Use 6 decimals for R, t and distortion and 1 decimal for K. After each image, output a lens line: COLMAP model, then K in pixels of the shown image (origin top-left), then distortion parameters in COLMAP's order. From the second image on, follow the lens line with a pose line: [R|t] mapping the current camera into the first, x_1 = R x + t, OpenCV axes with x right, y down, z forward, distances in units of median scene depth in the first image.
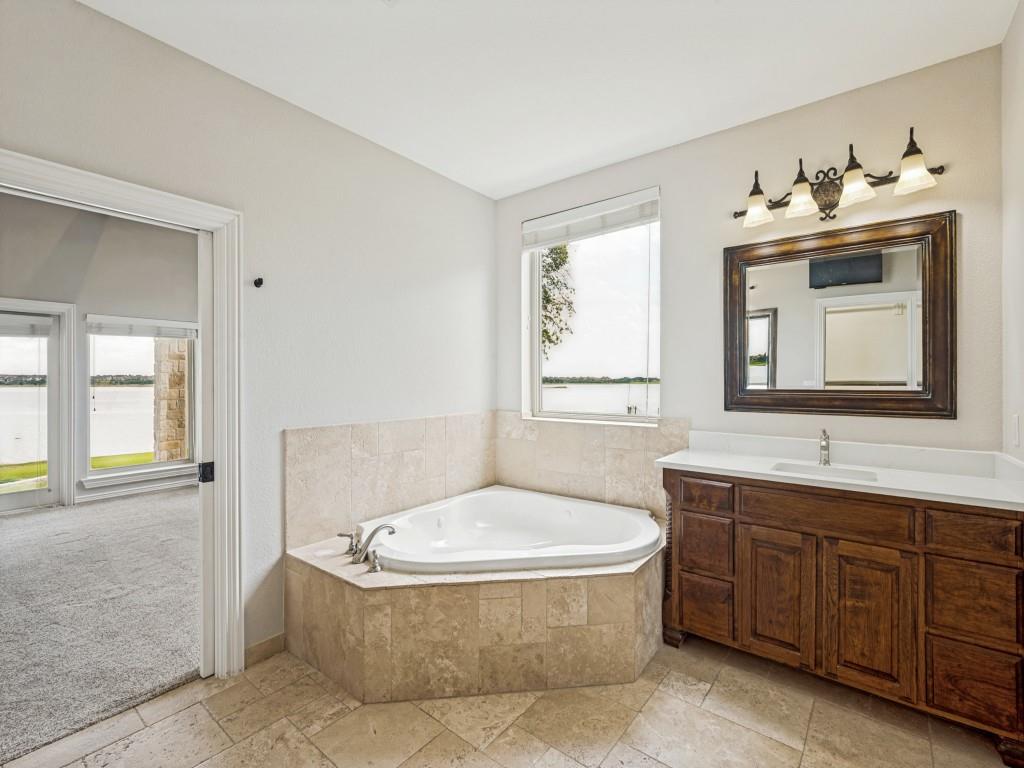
lens RADIAL K [[465.3, 0, 517.8], [0, 465.3, 383.0], [0, 0, 1]] dist [-0.000360, 0.000820]
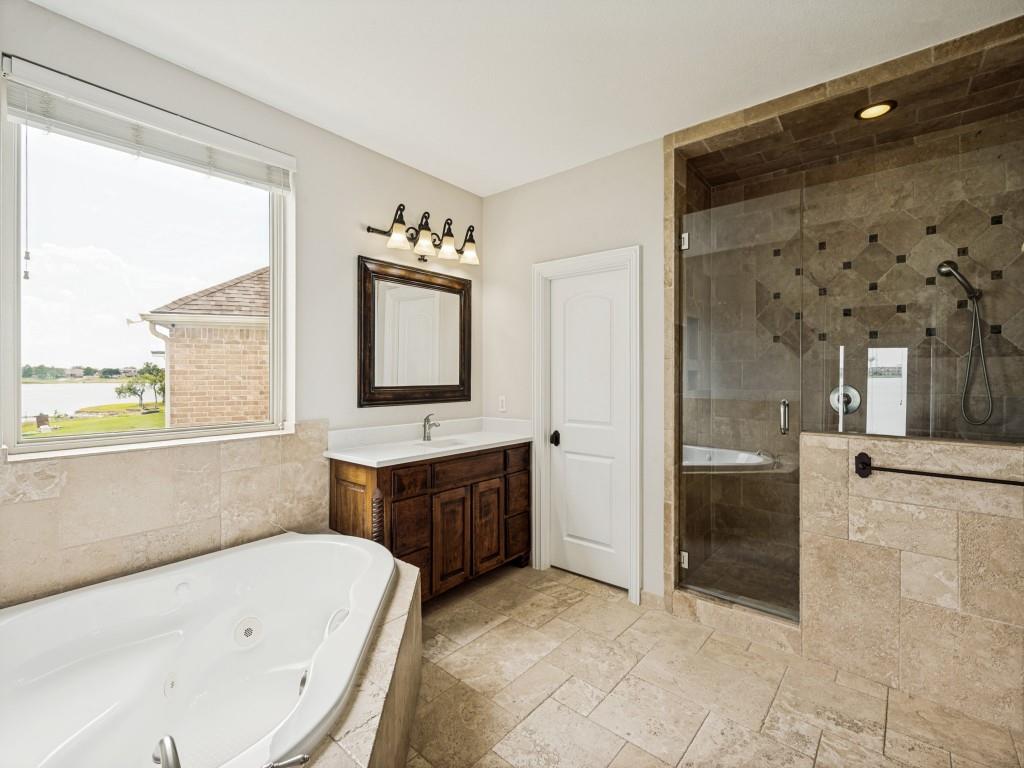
lens RADIAL K [[465.3, 0, 514.9], [0, 465.3, 377.9], [0, 0, 1]] dist [-0.000360, 0.000820]
pose [[0.027231, -0.005710, 0.999613, -0.643287], [0.004823, 0.999973, 0.005581, -0.013265], [-0.999618, 0.004669, 0.027258, 0.643013]]
